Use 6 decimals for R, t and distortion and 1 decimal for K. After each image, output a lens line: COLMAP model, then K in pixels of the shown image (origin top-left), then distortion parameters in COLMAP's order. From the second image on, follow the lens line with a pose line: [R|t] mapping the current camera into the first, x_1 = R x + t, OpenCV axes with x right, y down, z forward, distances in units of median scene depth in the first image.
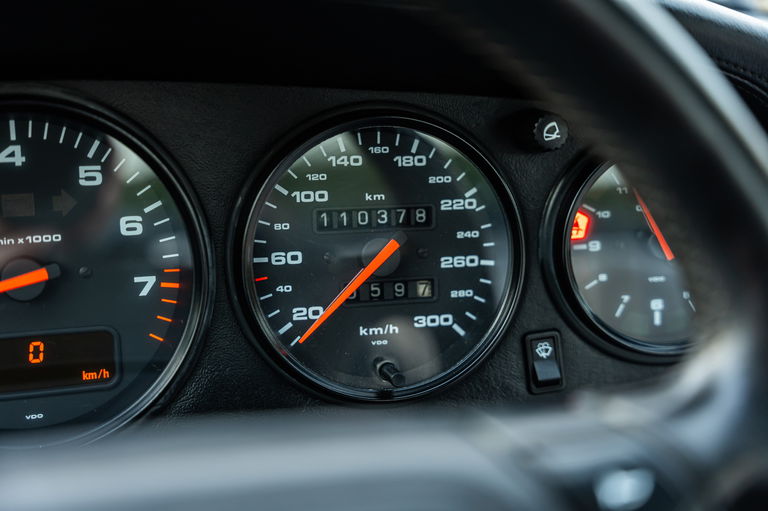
lens RADIAL K [[1106.1, 0, 383.8], [0, 1106.1, 256.0], [0, 0, 1]] dist [0.017704, 0.000000]
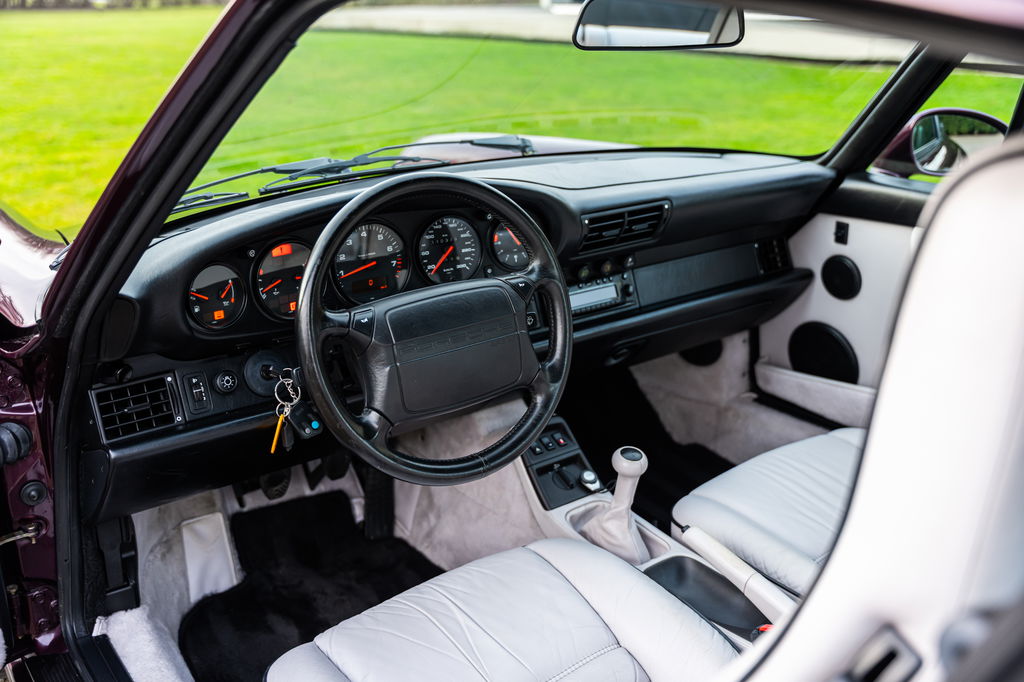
lens RADIAL K [[1021.4, 0, 514.6], [0, 1021.4, 340.1], [0, 0, 1]] dist [-0.001885, 0.000000]
pose [[0.950020, -0.116048, 0.289818, -0.863196], [0.084645, 0.989319, 0.118677, -0.095470], [-0.300495, -0.088214, 0.949695, -2.526906]]
